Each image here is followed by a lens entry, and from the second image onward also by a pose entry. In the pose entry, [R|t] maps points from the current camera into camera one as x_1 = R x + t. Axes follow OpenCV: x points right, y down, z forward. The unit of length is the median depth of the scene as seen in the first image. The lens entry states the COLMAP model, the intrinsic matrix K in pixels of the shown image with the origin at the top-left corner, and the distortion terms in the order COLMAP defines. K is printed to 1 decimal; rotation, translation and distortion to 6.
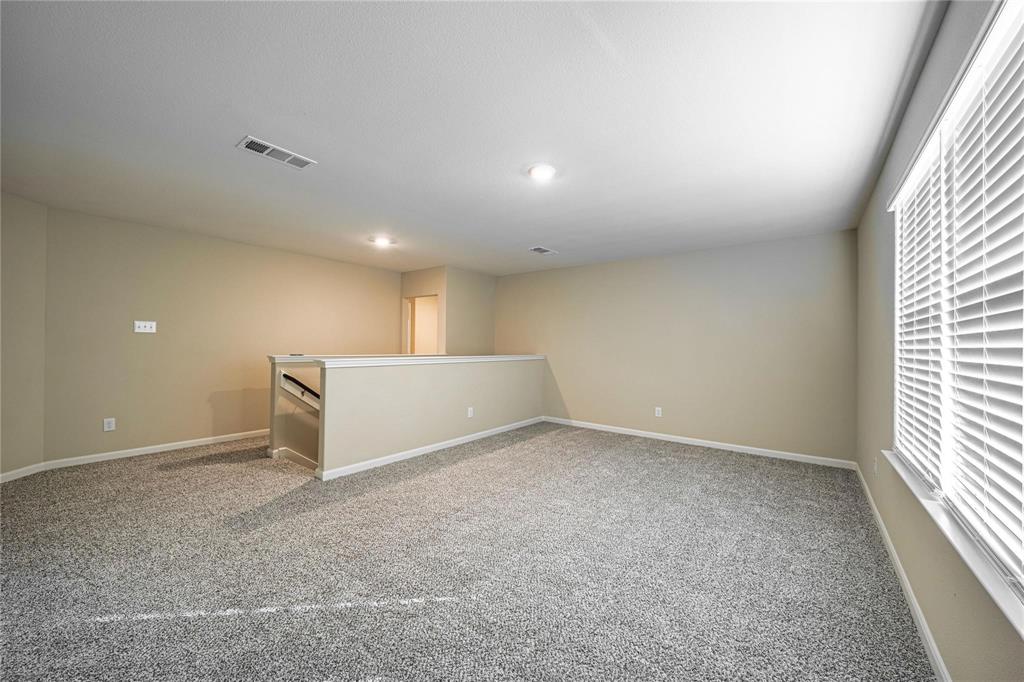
lens RADIAL K [[360.8, 0, 512.0], [0, 360.8, 341.0], [0, 0, 1]] dist [0.002901, 0.000029]
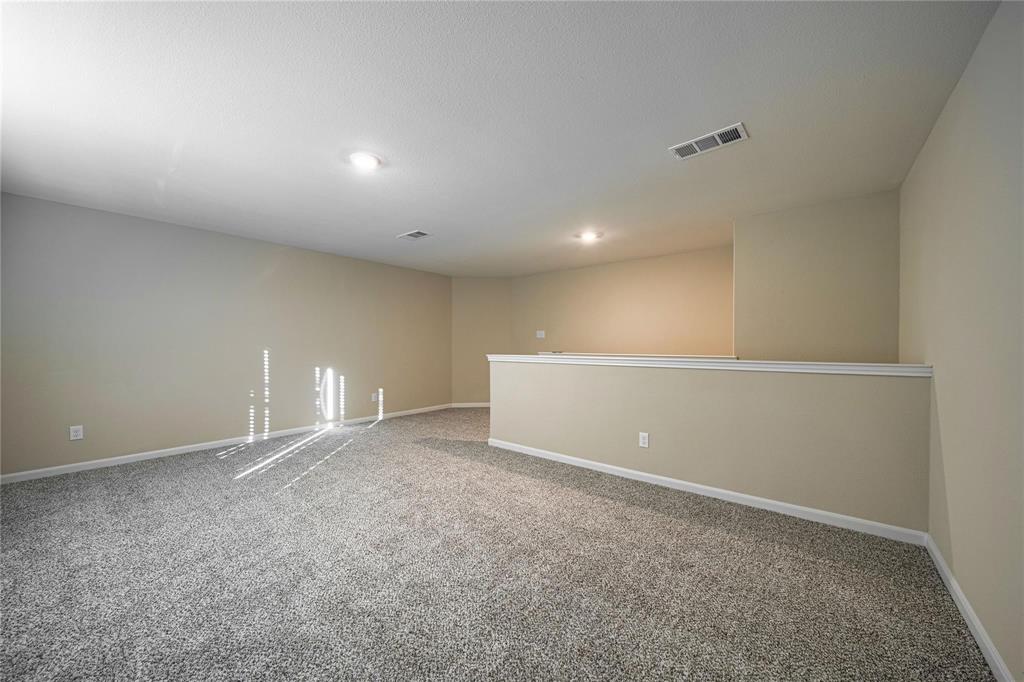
lens RADIAL K [[360.8, 0, 512.0], [0, 360.8, 341.0], [0, 0, 1]] dist [0.002901, 0.000029]
pose [[0.000697, -0.017517, -0.999846, 0.821350], [0.018857, 0.999669, -0.017500, 0.024016], [0.999822, -0.018842, 0.001027, 1.076481]]
